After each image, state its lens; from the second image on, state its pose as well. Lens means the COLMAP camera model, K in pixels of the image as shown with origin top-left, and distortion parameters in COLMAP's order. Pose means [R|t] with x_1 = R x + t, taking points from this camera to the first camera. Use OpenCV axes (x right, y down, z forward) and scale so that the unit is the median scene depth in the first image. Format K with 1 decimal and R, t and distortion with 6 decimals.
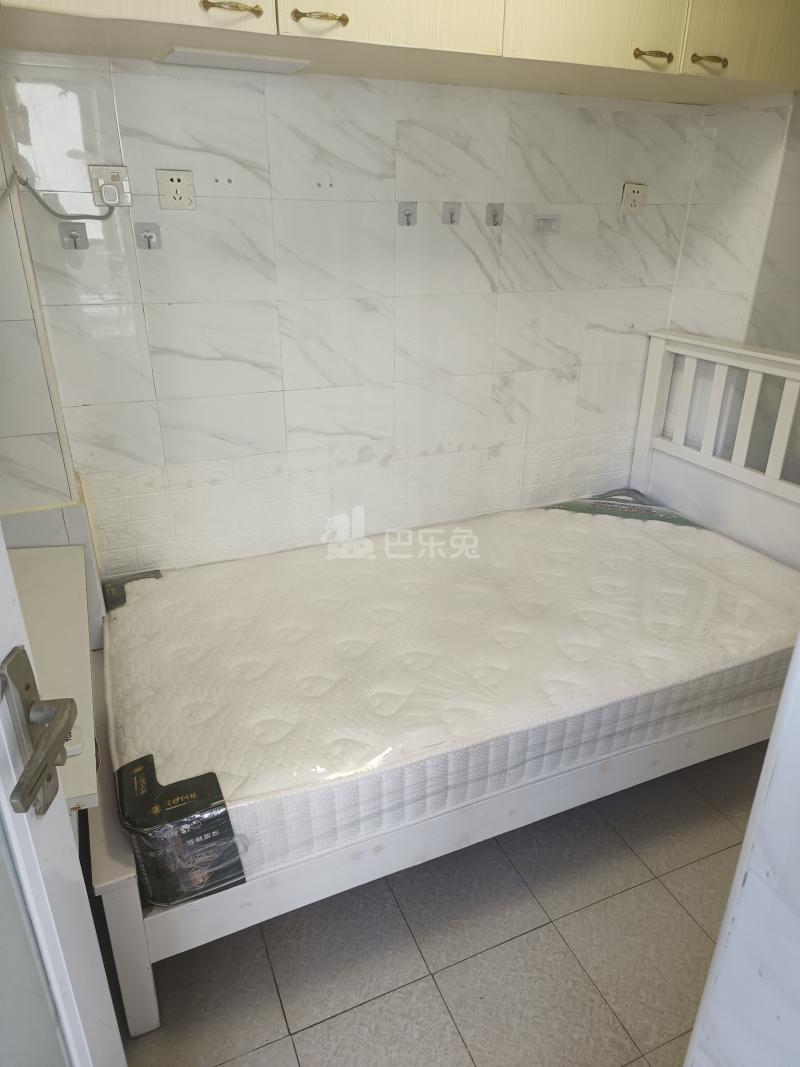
lens RADIAL K [[703.0, 0, 404.9], [0, 703.0, 537.6], [0, 0, 1]] dist [0.056154, -0.042583]
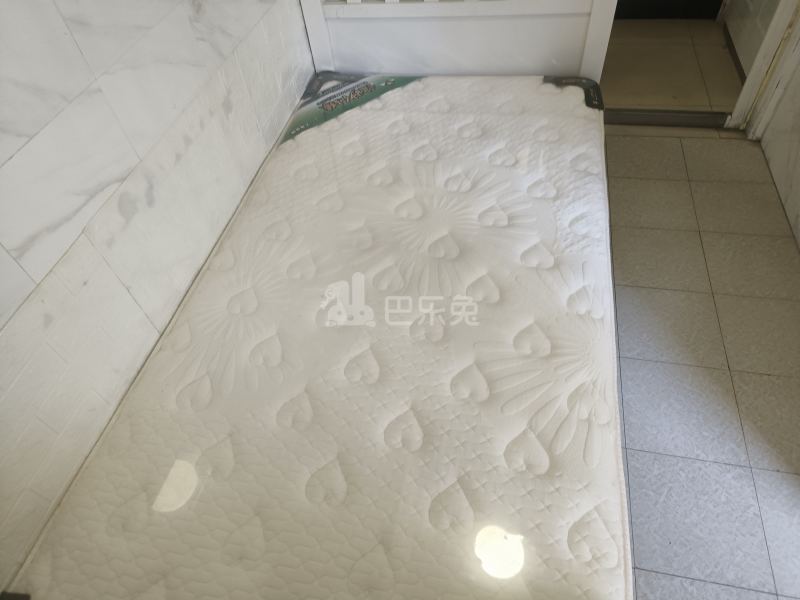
lens RADIAL K [[527.1, 0, 400.0], [0, 527.1, 300.0], [0, 0, 1]] dist [0.056154, -0.042583]
pose [[0.576543, -0.662738, 0.477888, -0.194524], [0.425292, 0.742818, 0.517057, -0.194183], [-0.697657, -0.094864, 0.710123, 0.448082]]
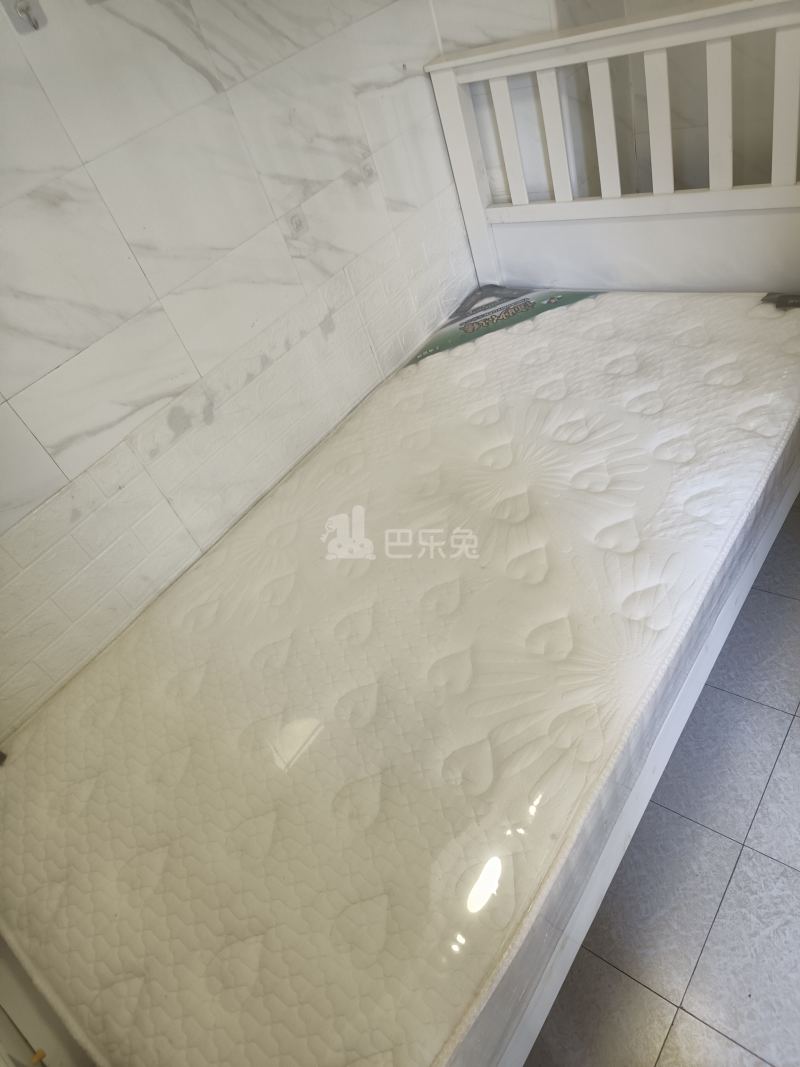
lens RADIAL K [[708.2, 0, 408.2], [0, 708.2, 537.2], [0, 0, 1]] dist [0.081138, -0.063551]
pose [[0.831443, -0.519845, 0.196122, -0.062115], [0.460897, 0.842439, 0.279053, -0.110239], [-0.310285, -0.141625, 0.940035, 0.272963]]
